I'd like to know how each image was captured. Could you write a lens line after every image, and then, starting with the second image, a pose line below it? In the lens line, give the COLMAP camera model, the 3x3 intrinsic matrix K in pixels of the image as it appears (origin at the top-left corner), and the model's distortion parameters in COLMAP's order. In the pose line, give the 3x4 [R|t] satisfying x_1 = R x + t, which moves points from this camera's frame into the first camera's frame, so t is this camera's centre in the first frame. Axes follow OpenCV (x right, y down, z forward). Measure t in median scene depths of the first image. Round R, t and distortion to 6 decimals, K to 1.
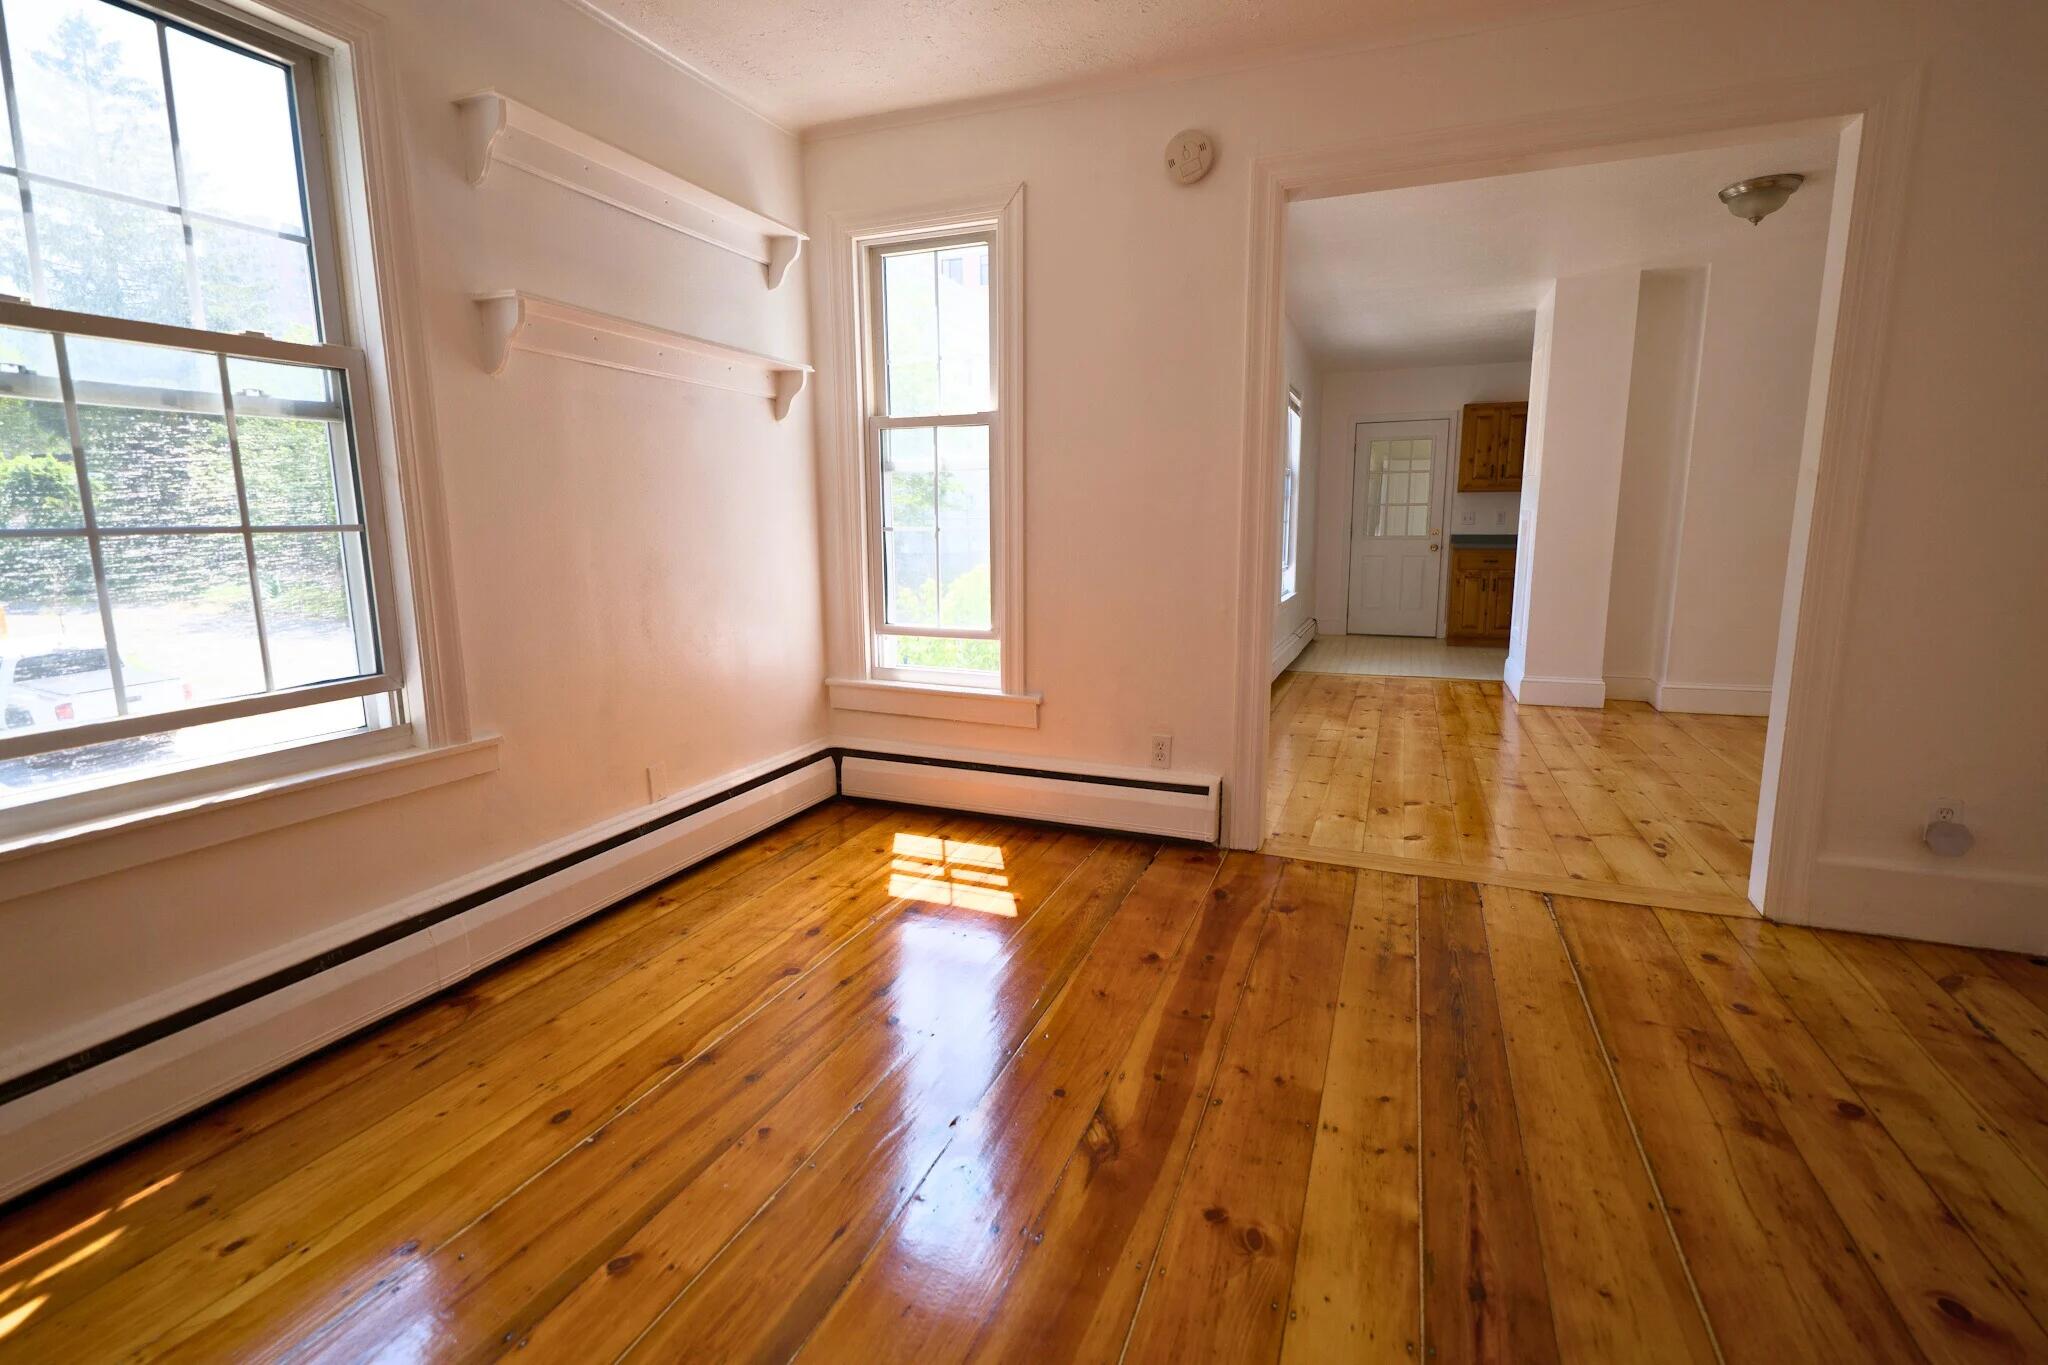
lens RADIAL K [[967.4, 0, 1024.0], [0, 967.4, 682.5], [0, 0, 1]] dist [0.005432, 0.000491]
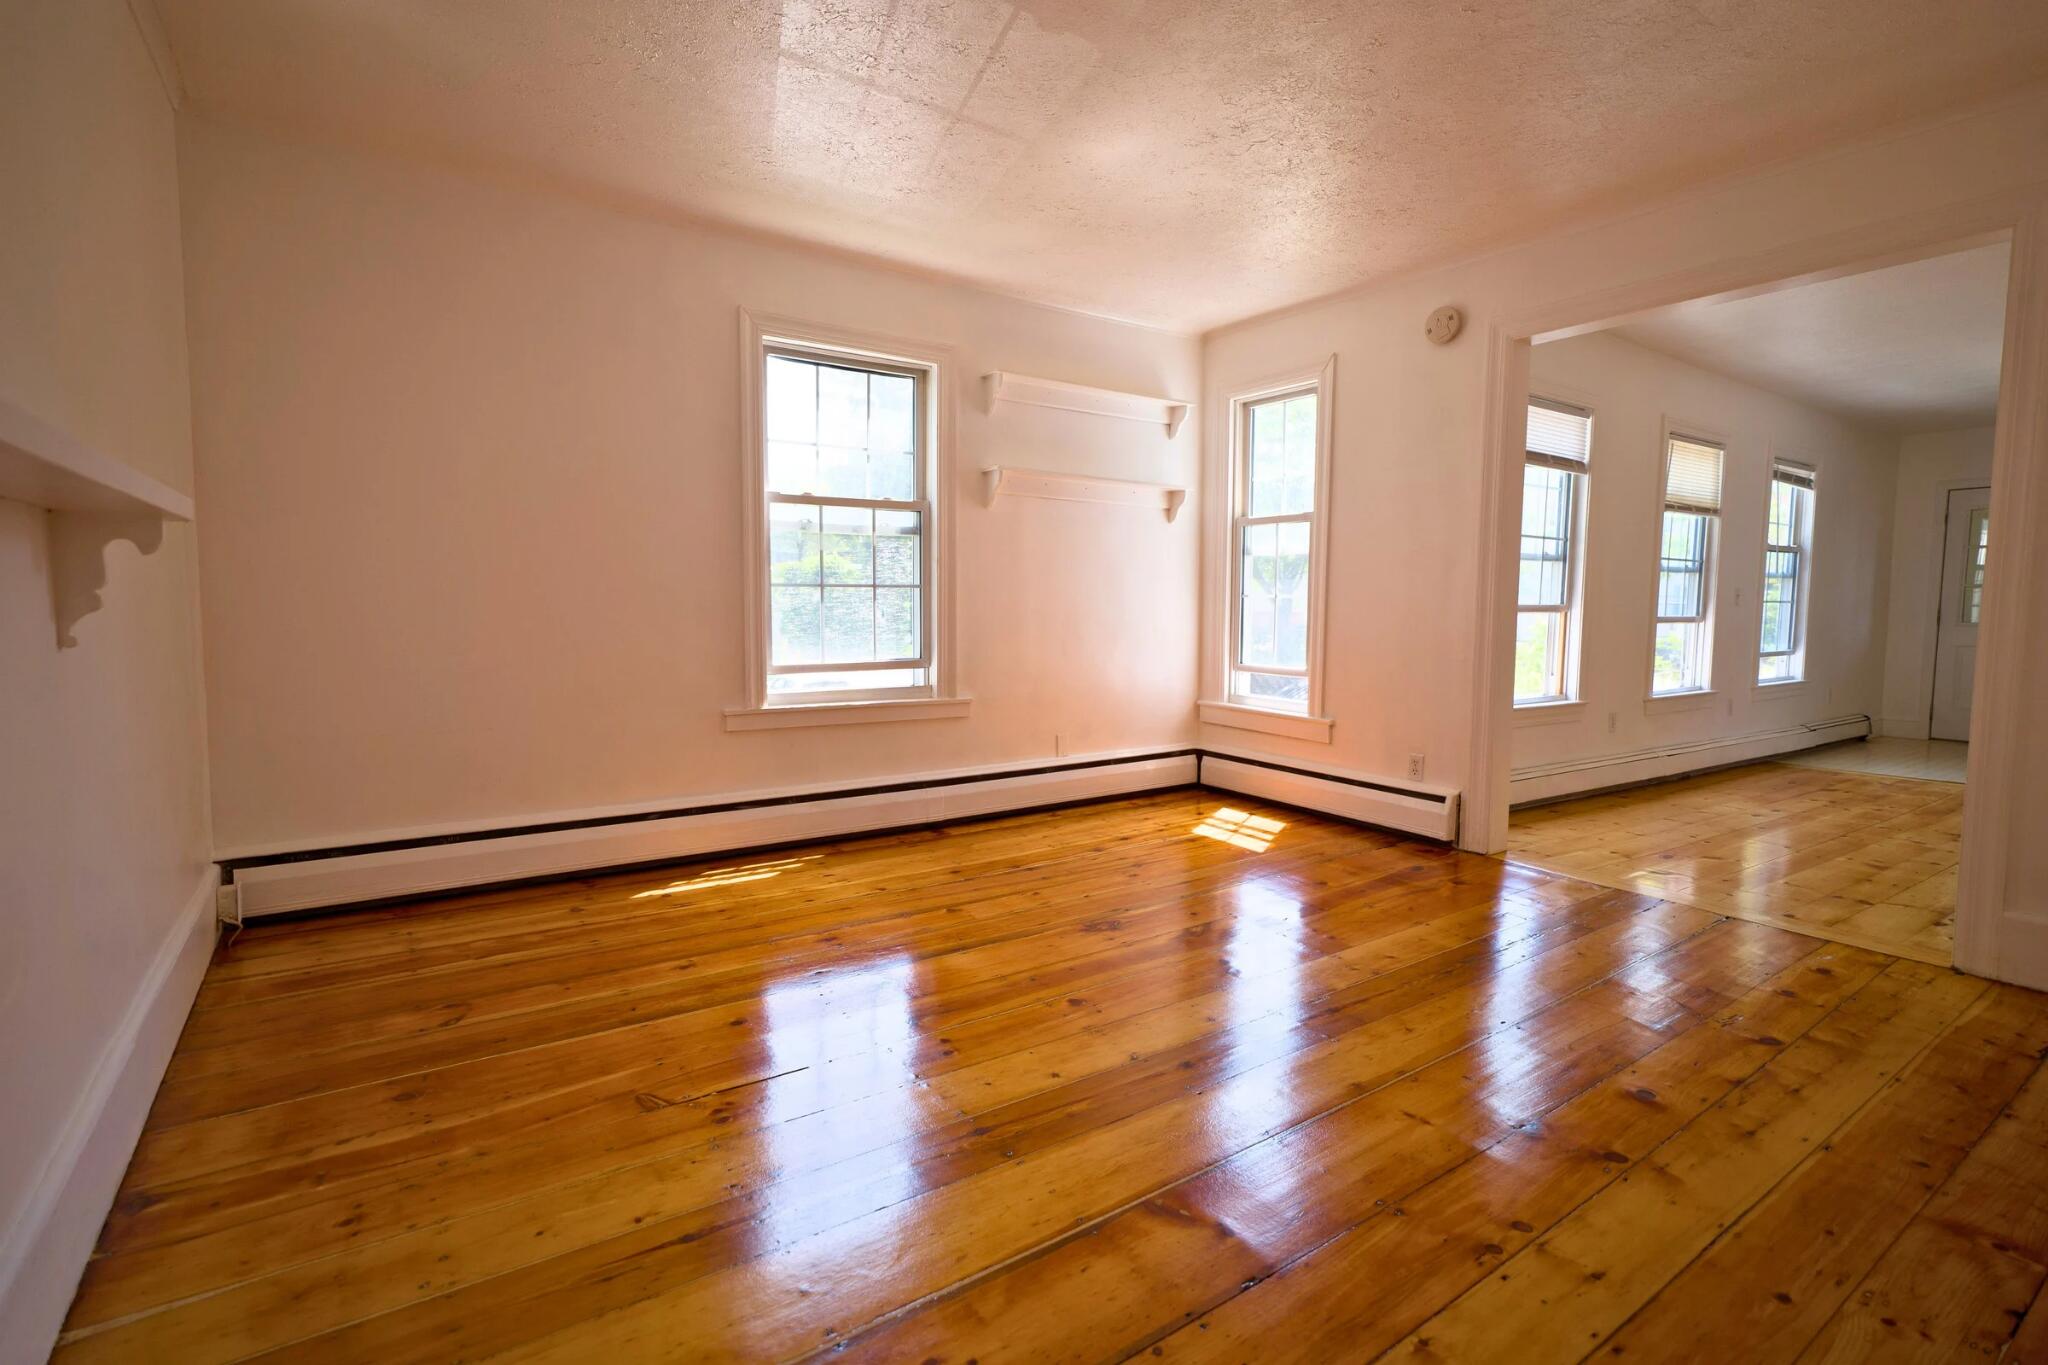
lens RADIAL K [[967.4, 0, 1024.0], [0, 967.4, 682.5], [0, 0, 1]] dist [0.005432, 0.000491]
pose [[0.833260, 0.057931, -0.549838, 0.443898], [-0.104747, 0.993026, -0.054115, 0.090902], [0.542868, 0.102685, 0.833517, -0.394848]]
